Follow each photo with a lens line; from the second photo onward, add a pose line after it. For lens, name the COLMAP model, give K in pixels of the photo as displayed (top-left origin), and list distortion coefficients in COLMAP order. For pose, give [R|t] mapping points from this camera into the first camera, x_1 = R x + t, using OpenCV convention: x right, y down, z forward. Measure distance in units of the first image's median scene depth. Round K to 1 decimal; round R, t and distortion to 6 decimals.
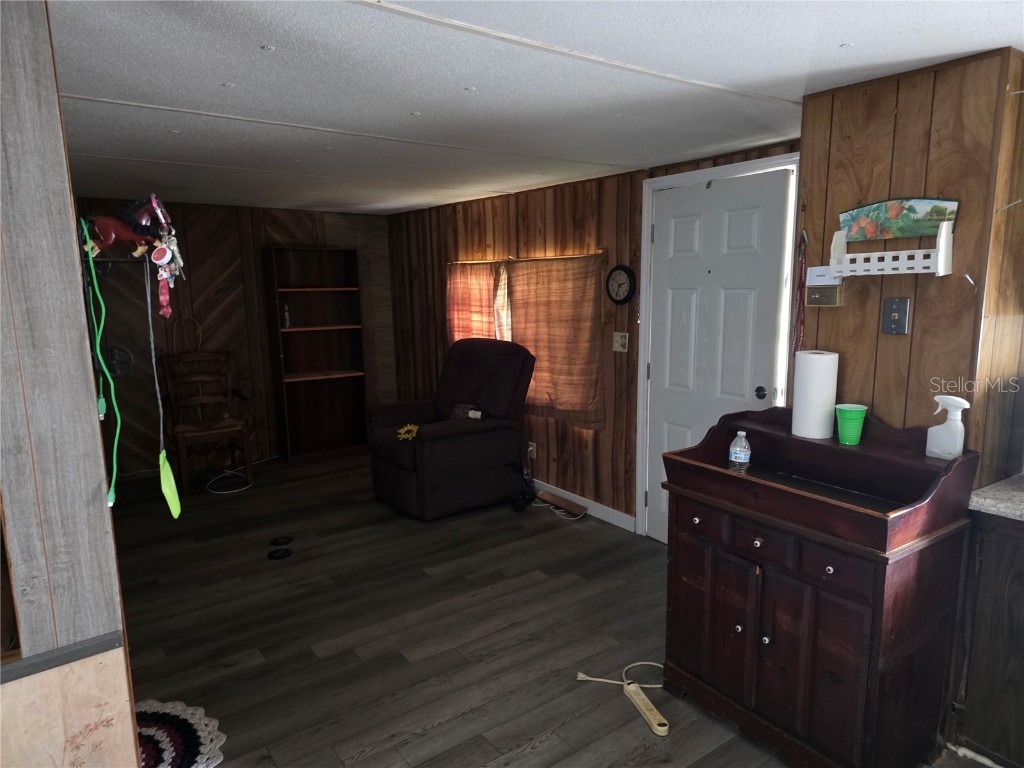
lens RADIAL K [[702.4, 0, 512.0], [0, 702.4, 384.0], [0, 0, 1]] dist [0.088681, -0.074396]
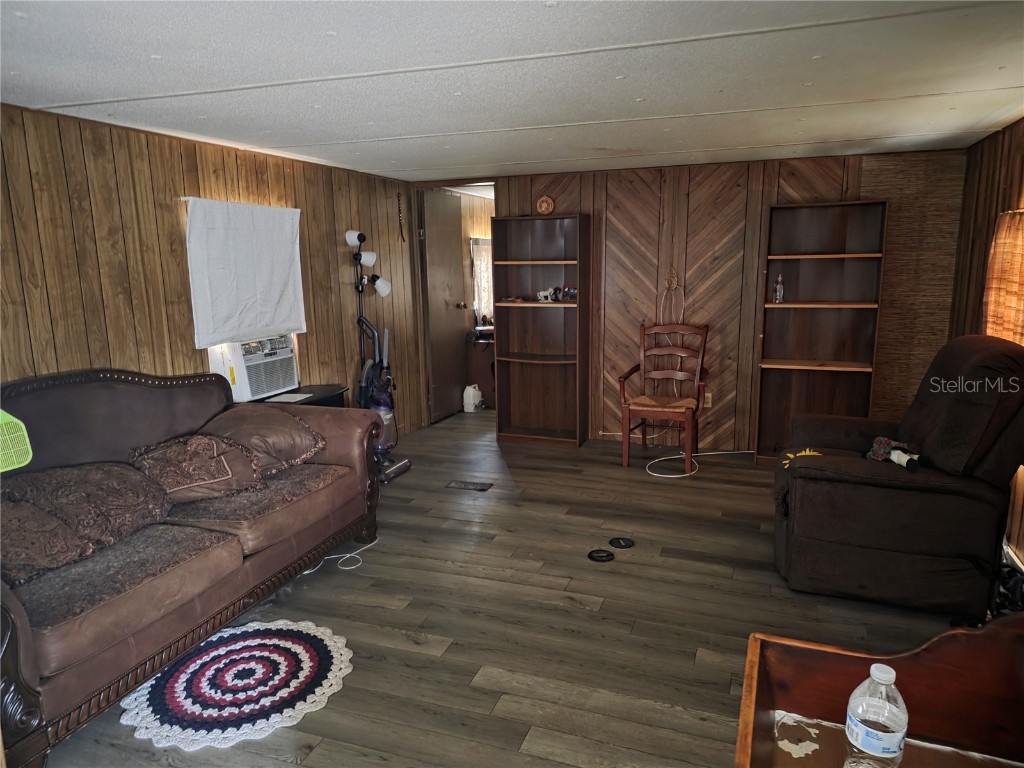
lens RADIAL K [[702.4, 0, 512.0], [0, 702.4, 384.0], [0, 0, 1]] dist [0.088681, -0.074396]
pose [[0.545740, 0.154385, -0.823610, 0.273429], [-0.117702, 0.987260, 0.107069, -0.048930], [0.829647, 0.038509, 0.556959, 0.357375]]
